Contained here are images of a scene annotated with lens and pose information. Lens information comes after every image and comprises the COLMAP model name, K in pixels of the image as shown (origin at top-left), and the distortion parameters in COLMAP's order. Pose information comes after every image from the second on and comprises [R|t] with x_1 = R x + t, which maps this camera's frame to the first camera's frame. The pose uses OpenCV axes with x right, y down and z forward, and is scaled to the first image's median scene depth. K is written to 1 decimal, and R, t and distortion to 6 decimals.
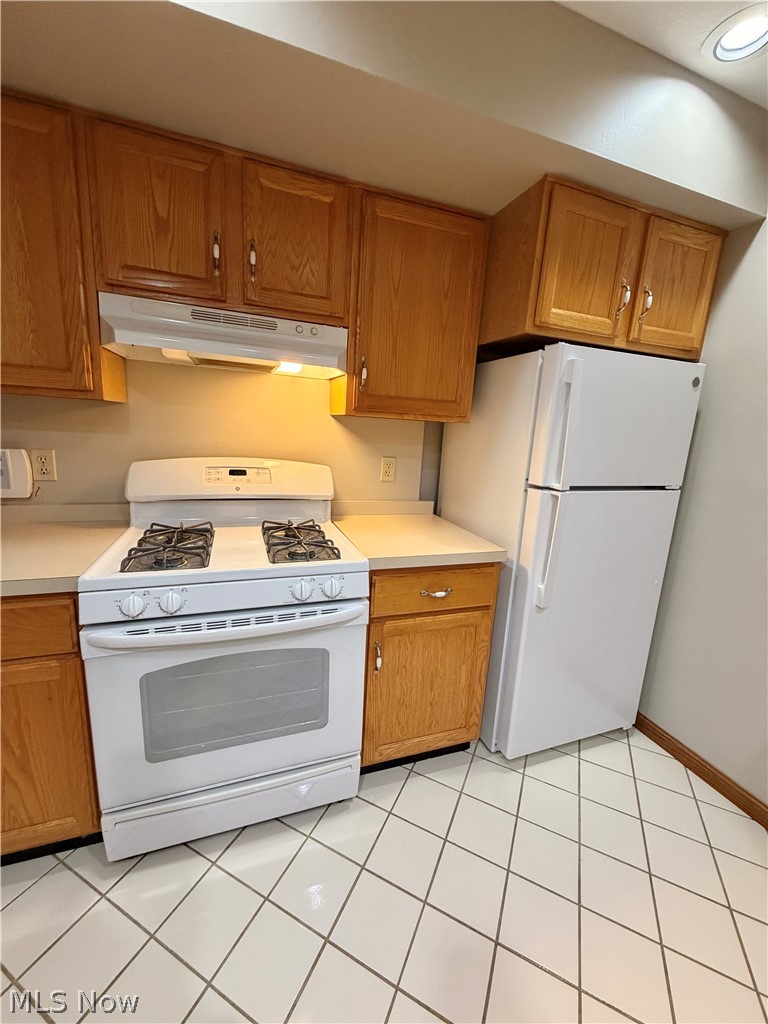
lens RADIAL K [[406.6, 0, 386.9], [0, 406.6, 513.0], [0, 0, 1]] dist [-0.008284, 0.004407]
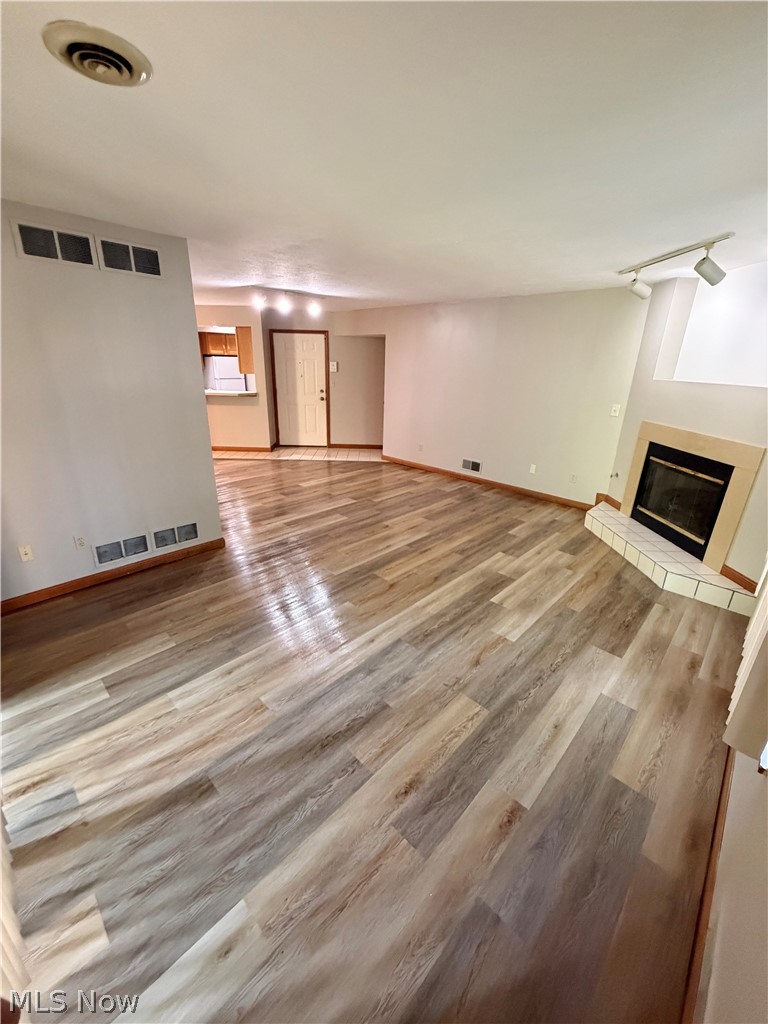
lens RADIAL K [[406.6, 0, 382.4], [0, 406.6, 515.2], [0, 0, 1]] dist [-0.008284, 0.004407]
pose [[0.892972, -0.184757, 0.410445, -0.297301], [0.113199, 0.974748, 0.192492, 1.071849], [-0.435645, -0.125428, 0.891337, -6.000145]]
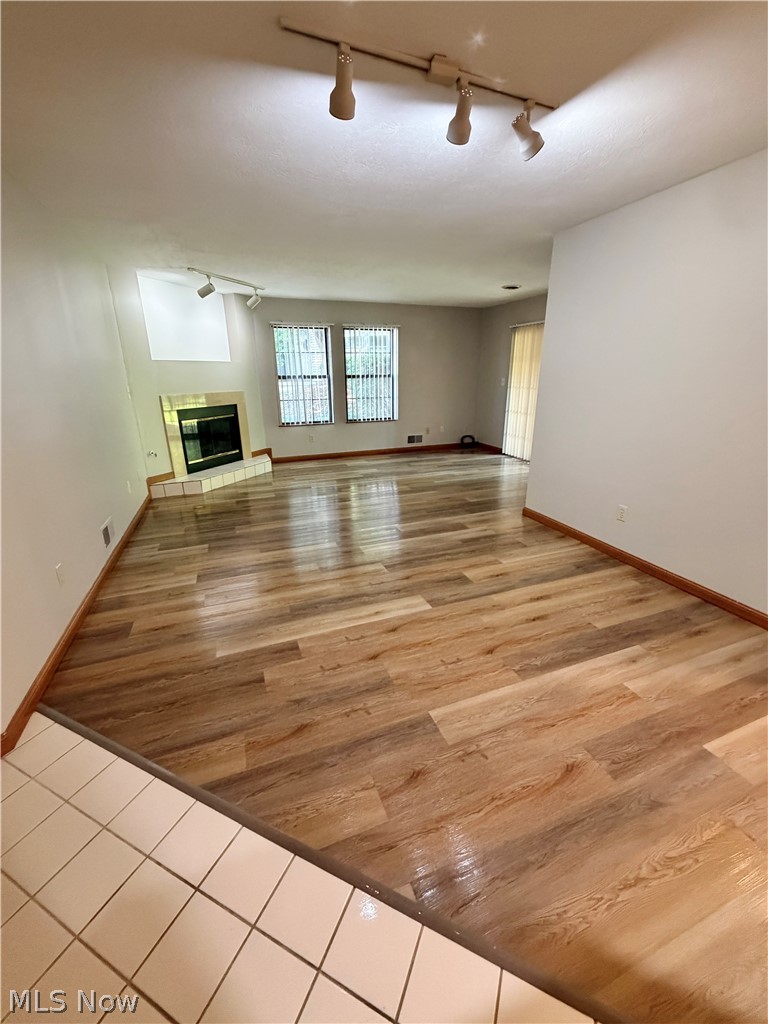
lens RADIAL K [[406.6, 0, 383.6], [0, 406.6, 509.4], [0, 0, 1]] dist [-0.008284, 0.004407]
pose [[-0.998716, -0.031748, -0.039483, 0.901070], [-0.047486, 0.858242, 0.511044, 0.210326], [0.017662, 0.512262, -0.858647, -0.933977]]
